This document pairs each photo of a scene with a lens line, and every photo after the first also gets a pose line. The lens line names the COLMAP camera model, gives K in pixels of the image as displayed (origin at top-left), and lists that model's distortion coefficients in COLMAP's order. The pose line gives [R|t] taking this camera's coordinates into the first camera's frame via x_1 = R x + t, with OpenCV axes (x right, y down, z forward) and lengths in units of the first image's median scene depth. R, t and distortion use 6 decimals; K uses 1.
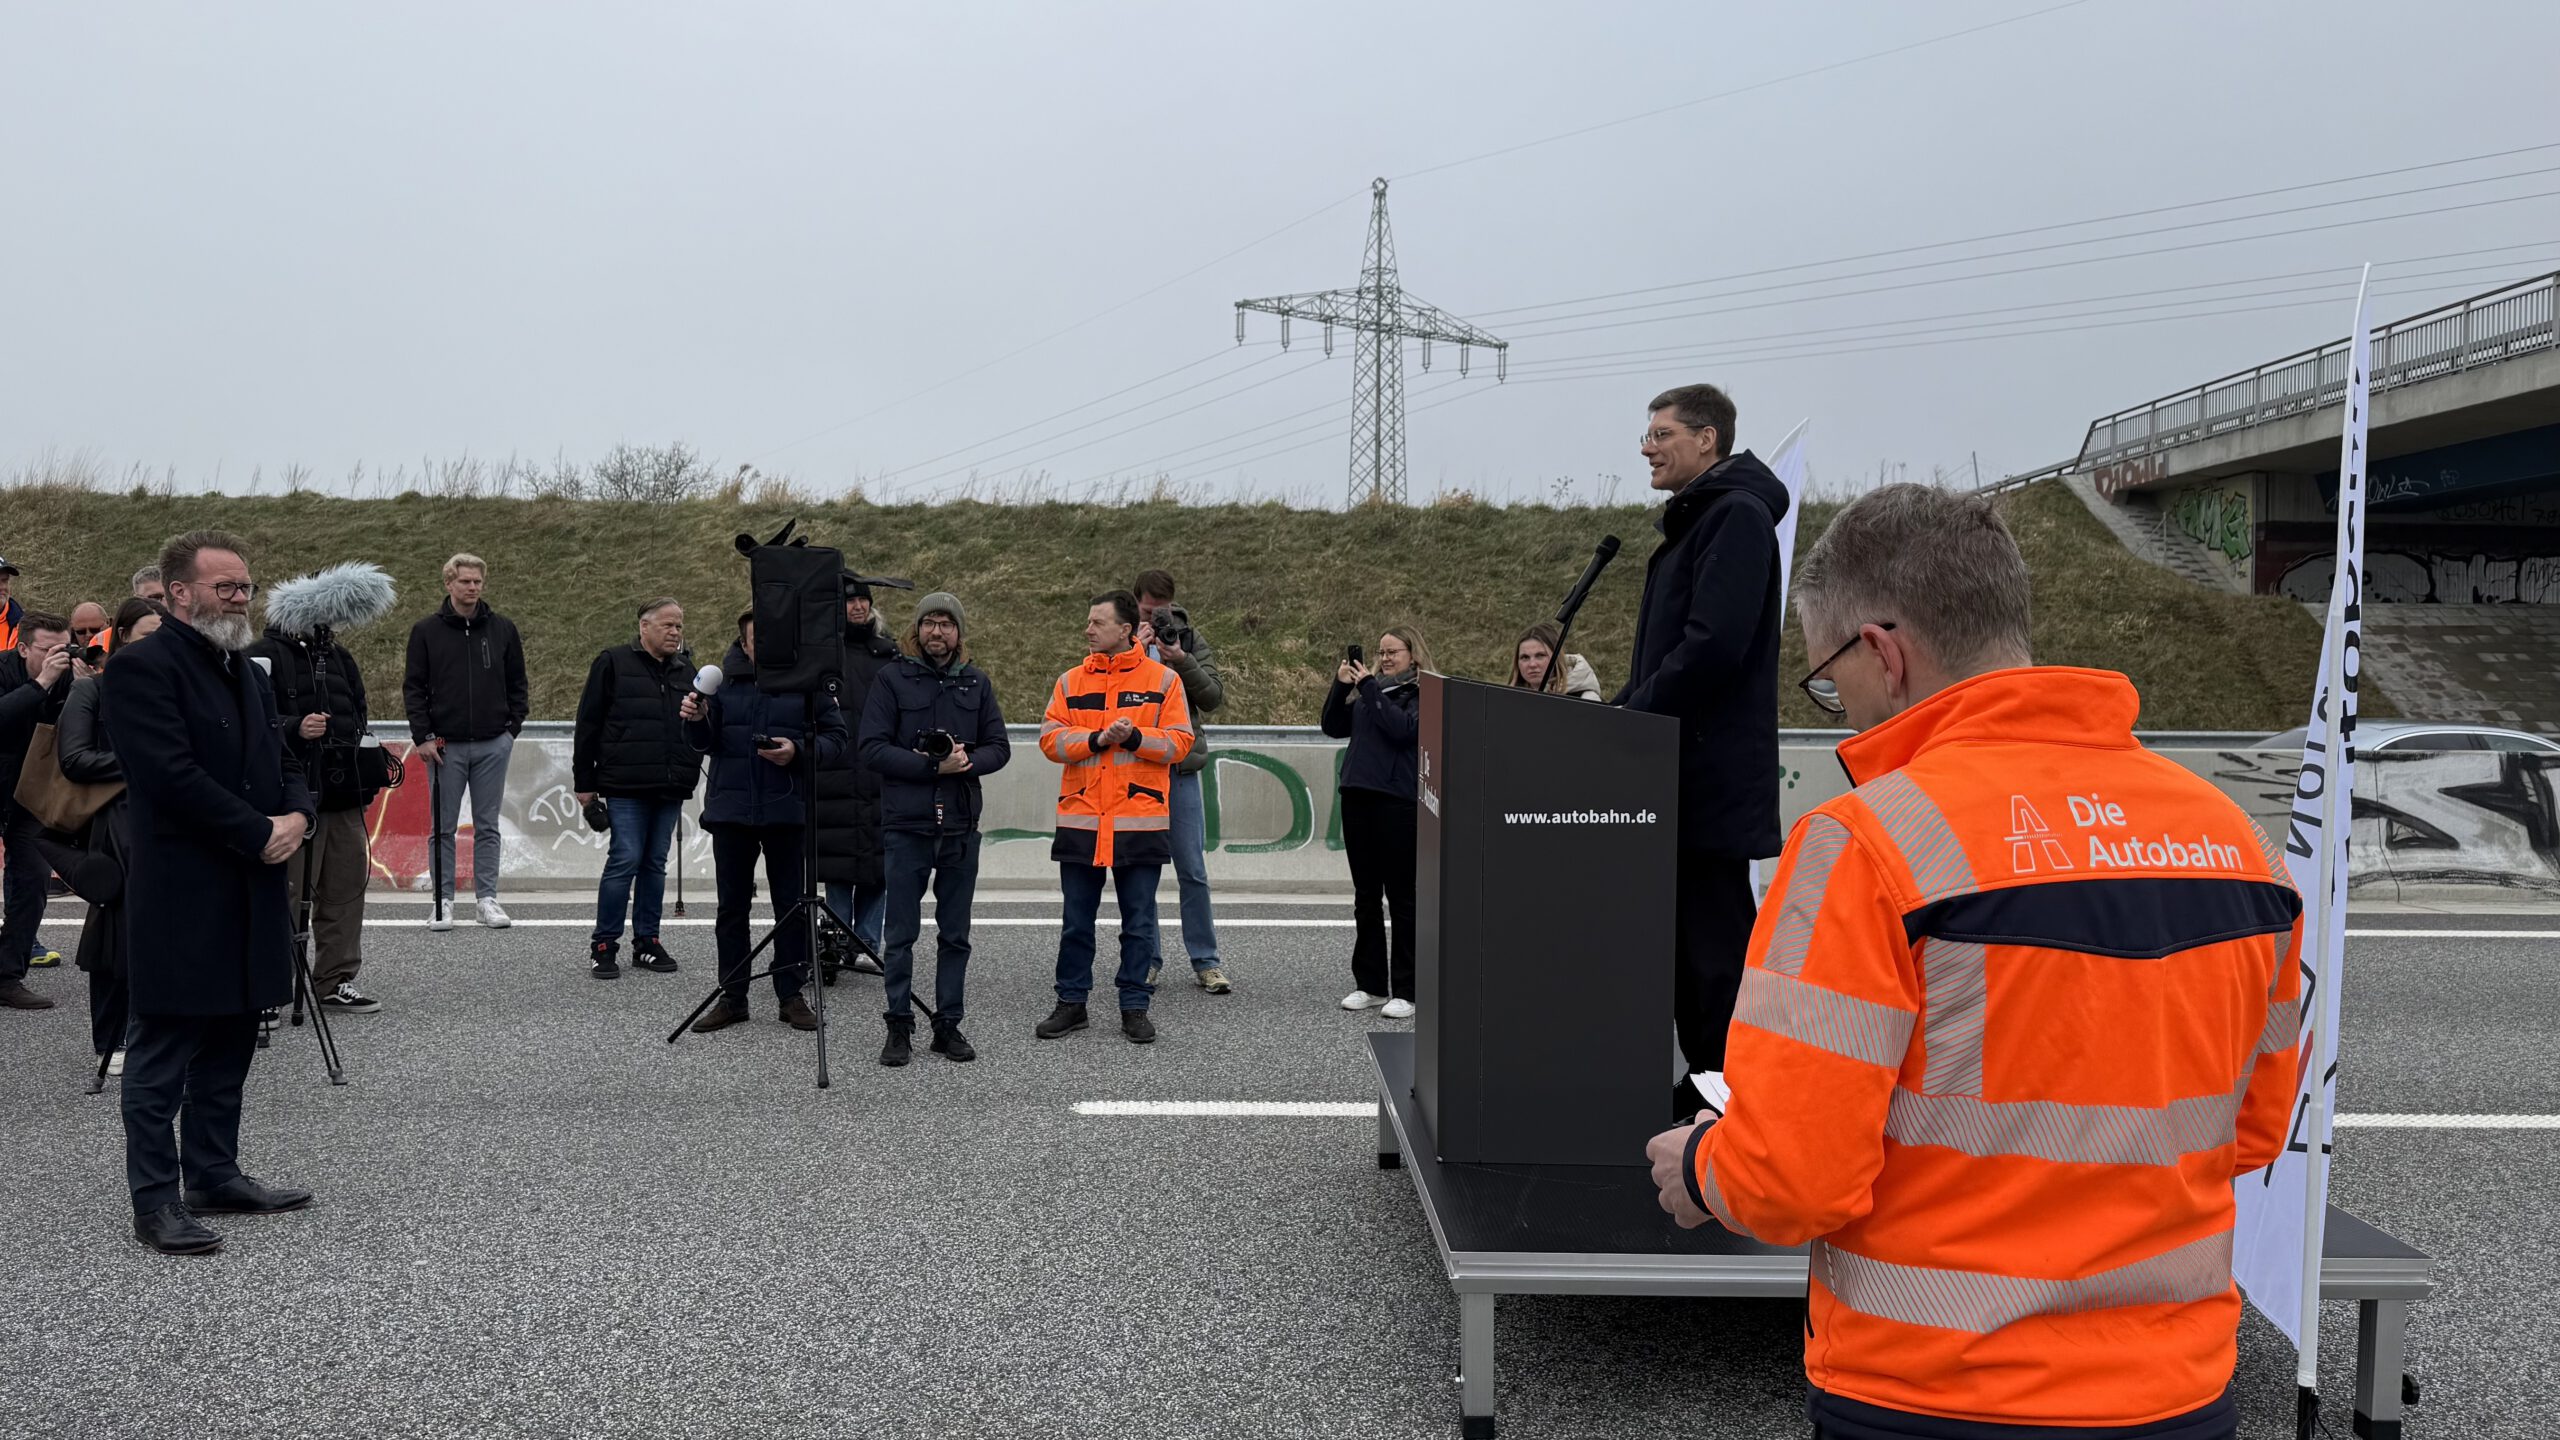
lens RADIAL K [[1863.8, 0, 1215.9], [0, 1863.8, 736.2], [0, 0, 1]] dist [0.196086, -0.420991]
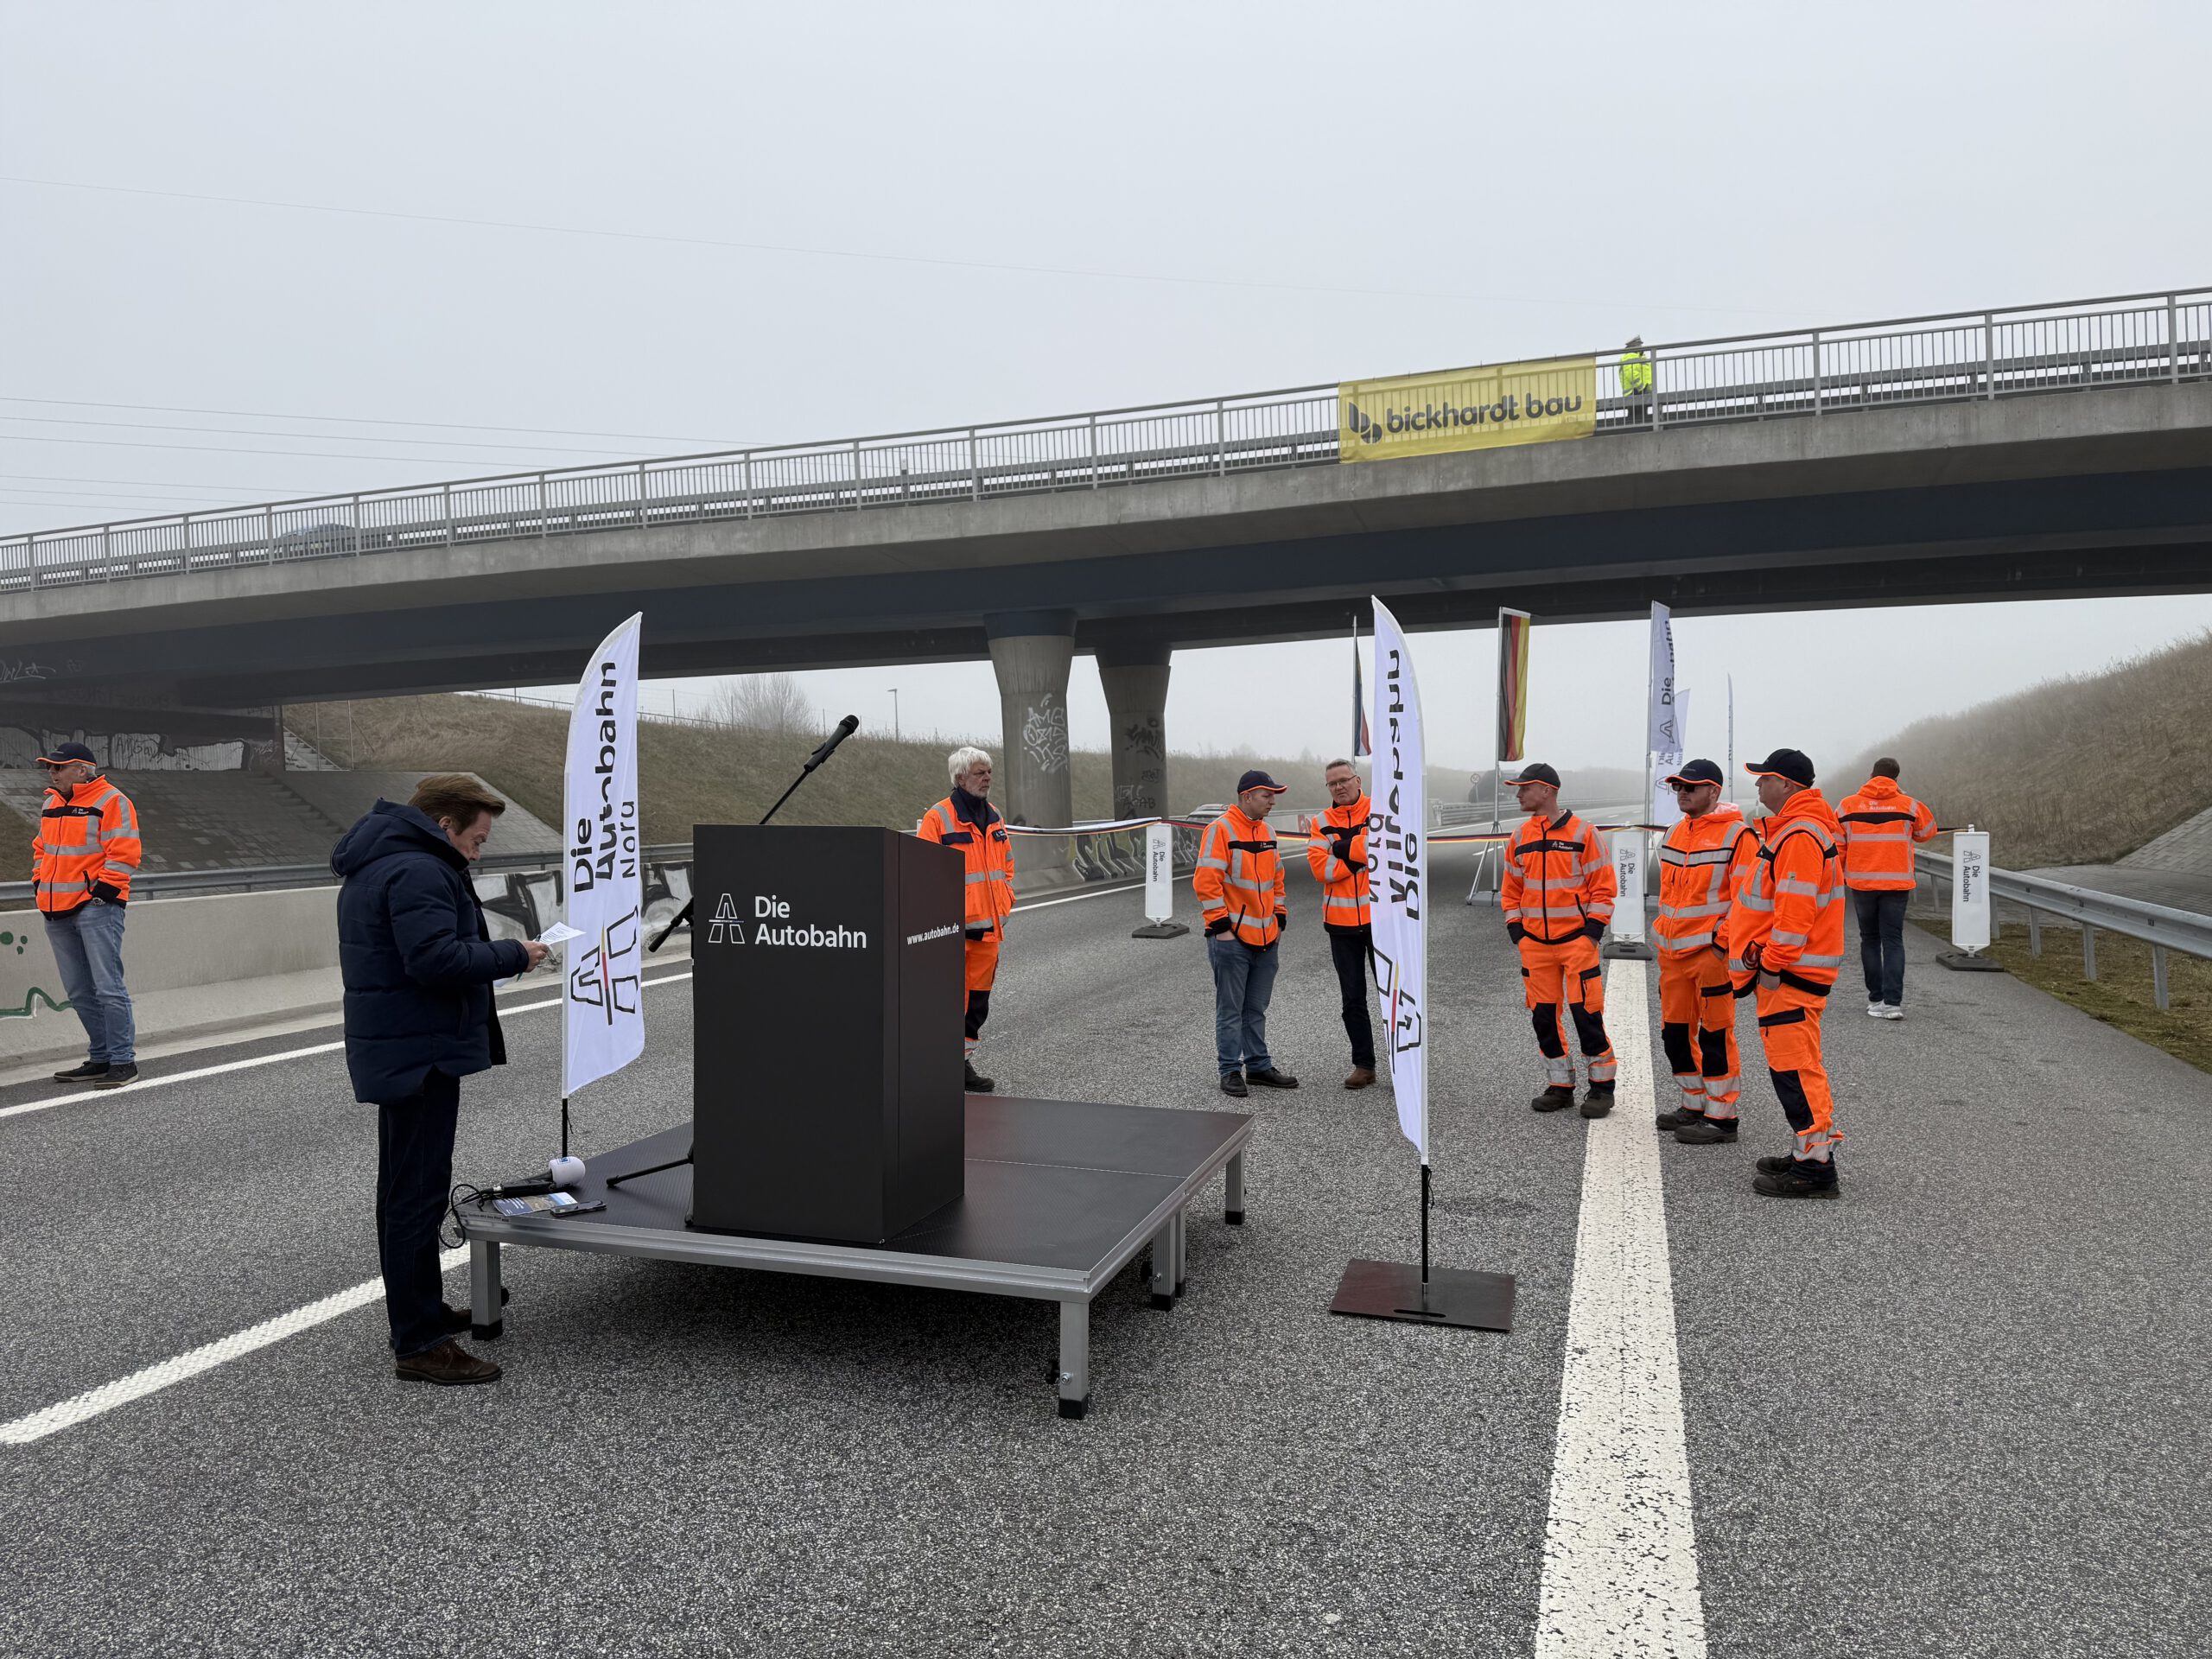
lens RADIAL K [[1555.5, 0, 1083.8], [0, 1555.5, 748.5], [0, 0, 1]] dist [0.005598, -0.000556]
pose [[0.321136, 0.018355, 0.946855, -0.094130], [0.061464, 0.997300, -0.040179, -0.004019], [-0.945036, 0.071101, 0.319141, 0.069056]]
